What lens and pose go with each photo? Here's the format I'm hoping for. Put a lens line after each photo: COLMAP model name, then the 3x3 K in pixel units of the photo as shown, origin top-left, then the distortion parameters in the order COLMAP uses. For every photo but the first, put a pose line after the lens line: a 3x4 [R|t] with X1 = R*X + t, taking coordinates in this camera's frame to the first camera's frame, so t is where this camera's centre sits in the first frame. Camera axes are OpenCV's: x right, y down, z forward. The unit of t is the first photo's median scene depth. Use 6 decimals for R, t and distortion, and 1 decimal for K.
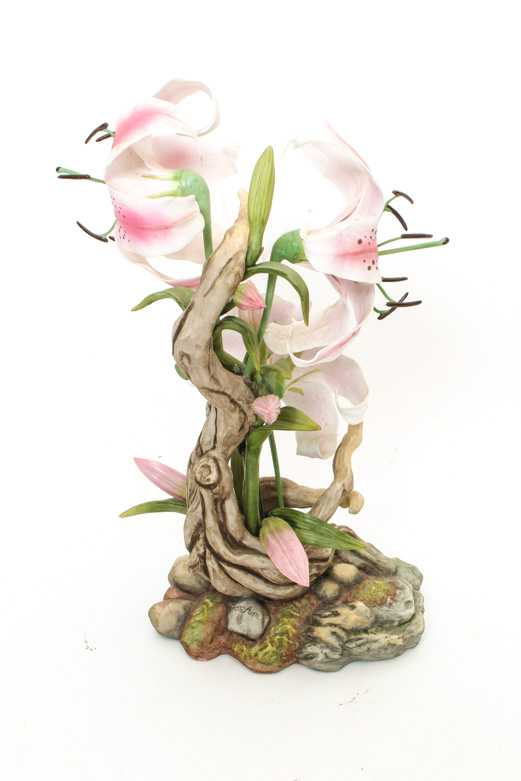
lens RADIAL K [[1124.2, 0, 261.7], [0, 1124.2, 391.3], [0, 0, 1]] dist [-0.051908, 0.000000]
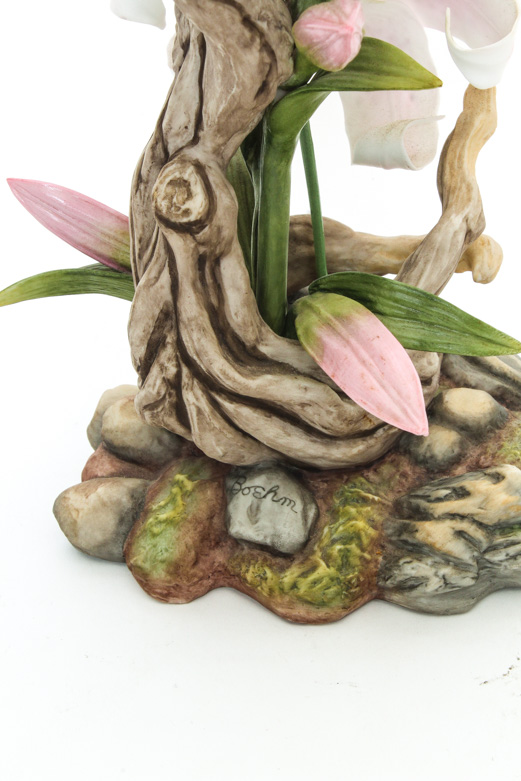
lens RADIAL K [[1752.8, 0, 259.7], [0, 1752.8, 390.8], [0, 0, 1]] dist [0.063323, 0.000000]
pose [[0.996565, -0.040614, 0.072177, -0.068809], [0.030477, 0.990189, 0.136367, 0.052367], [-0.077008, -0.133699, 0.988026, 0.281010]]
